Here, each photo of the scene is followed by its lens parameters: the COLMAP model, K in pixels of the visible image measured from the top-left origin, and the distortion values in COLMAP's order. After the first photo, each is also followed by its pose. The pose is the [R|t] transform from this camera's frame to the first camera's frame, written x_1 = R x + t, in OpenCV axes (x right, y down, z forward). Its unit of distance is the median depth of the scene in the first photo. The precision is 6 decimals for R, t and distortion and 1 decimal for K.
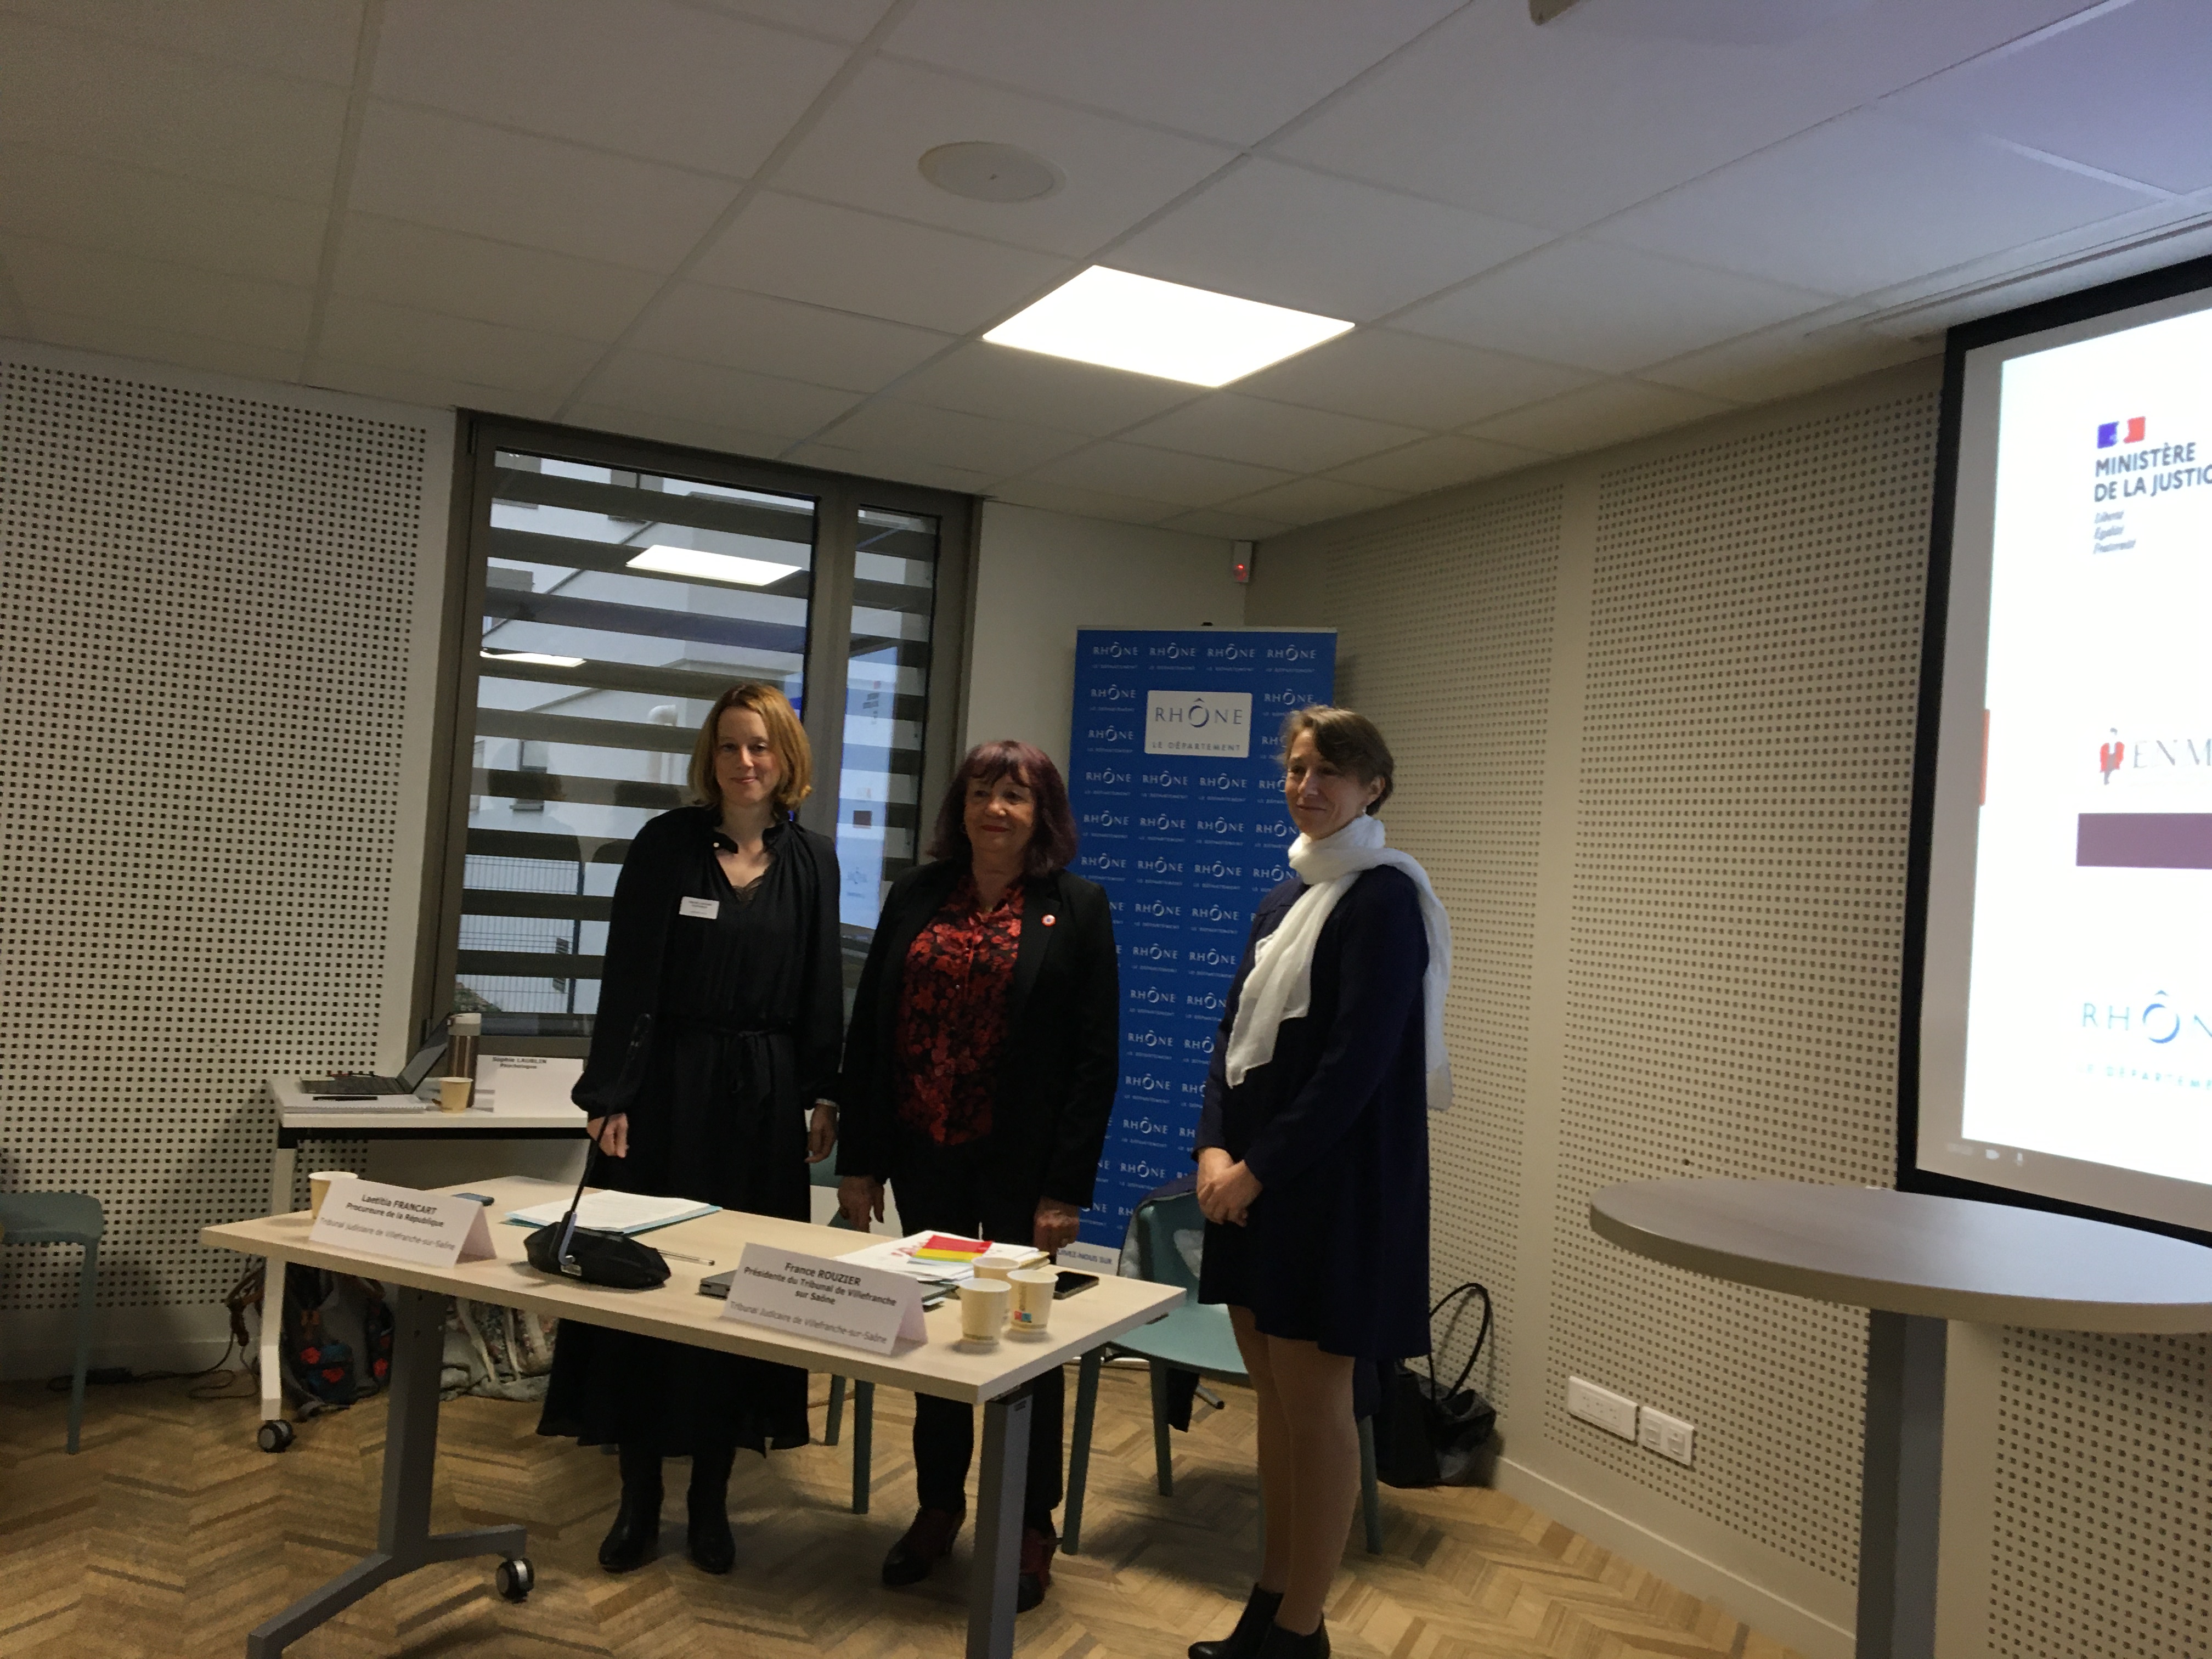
lens RADIAL K [[1853.6, 0, 1100.5], [0, 1853.6, 802.2], [0, 0, 1]] dist [0.099946, -0.156336]
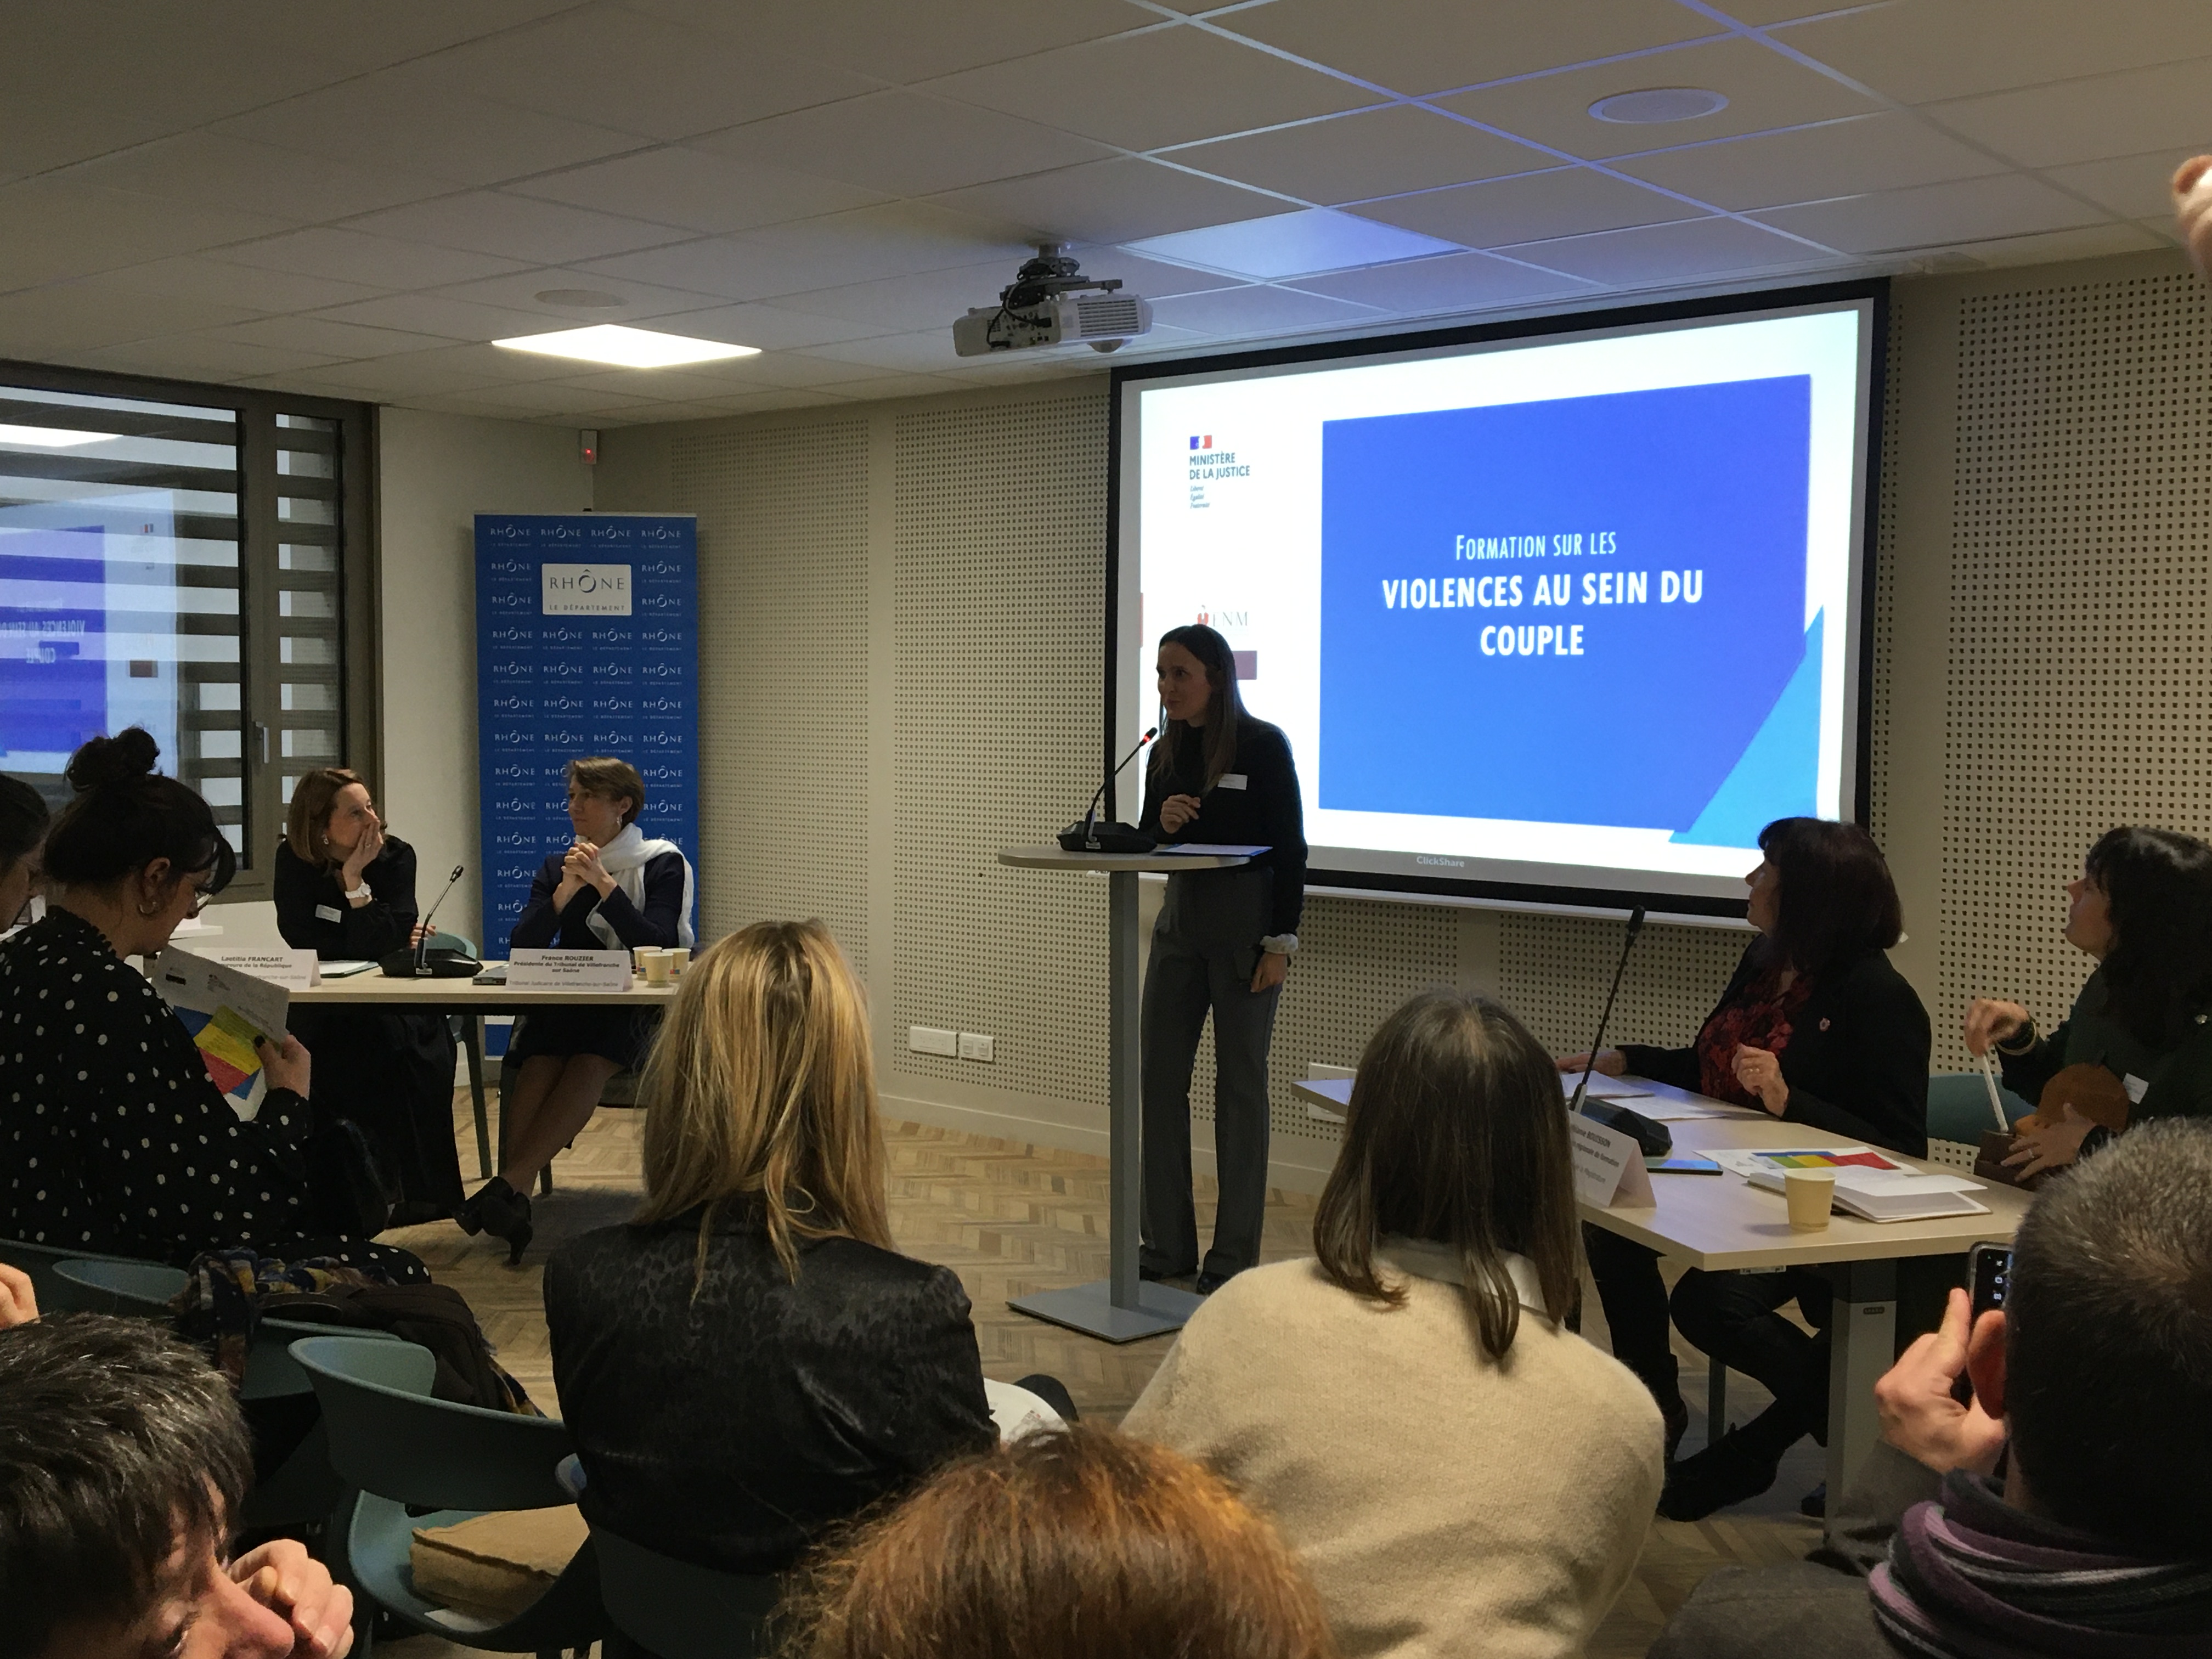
lens RADIAL K [[2276.5, 0, 1106.0], [0, 2276.5, 829.5], [0, 0, 1]] dist [-0.000974, -0.001708]
pose [[0.909161, -0.090616, 0.406466, -0.334234], [0.044361, 0.991559, 0.121830, -0.065706], [-0.414075, -0.092732, 0.905507, -0.702209]]
